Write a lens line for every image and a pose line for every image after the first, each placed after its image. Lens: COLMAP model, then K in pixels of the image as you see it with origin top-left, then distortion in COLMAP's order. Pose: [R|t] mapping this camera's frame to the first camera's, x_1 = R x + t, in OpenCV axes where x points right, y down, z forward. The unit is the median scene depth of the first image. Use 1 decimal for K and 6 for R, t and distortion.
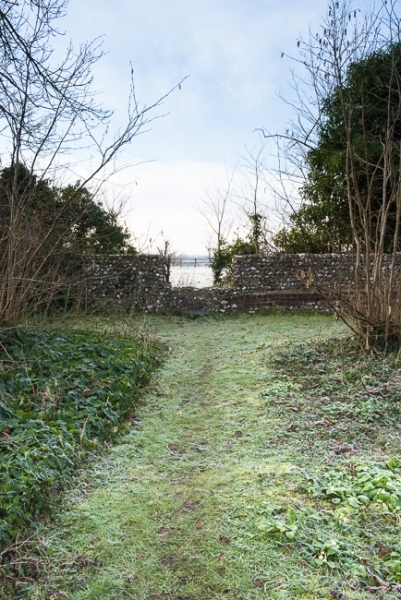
lens RADIAL K [[558.2, 0, 200.7], [0, 558.2, 298.5], [0, 0, 1]] dist [-0.005852, 0.000000]
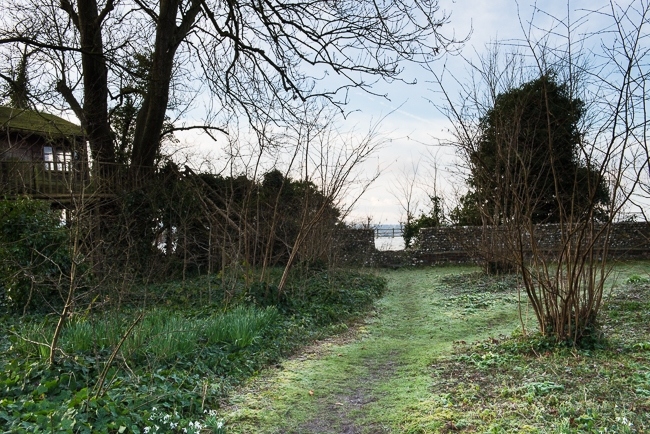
lens RADIAL K [[664.1, 0, 325.6], [0, 664.1, 216.5], [0, 0, 1]] dist [-0.013398, 0.000000]
pose [[0.996689, -0.018273, -0.079227, -0.040678], [0.011170, 0.995953, -0.089184, 0.037505], [0.080536, 0.088004, 0.992859, -0.619540]]
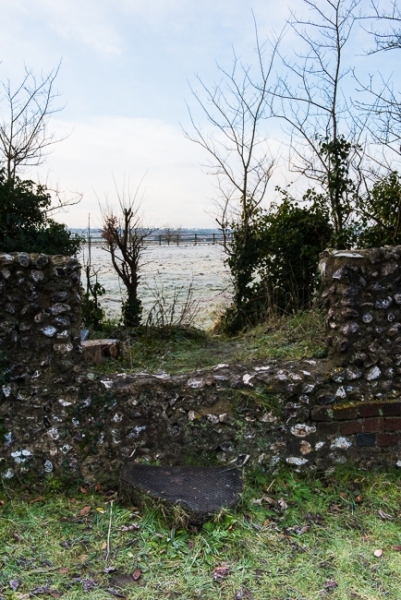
lens RADIAL K [[613.0, 0, 199.8], [0, 613.0, 299.8], [0, 0, 1]] dist [-0.013398, 0.000000]
pose [[0.999795, -0.019490, -0.005523, -0.002878], [0.019690, 0.999051, 0.038838, -0.050868], [0.004761, -0.038939, 0.999230, 0.536440]]
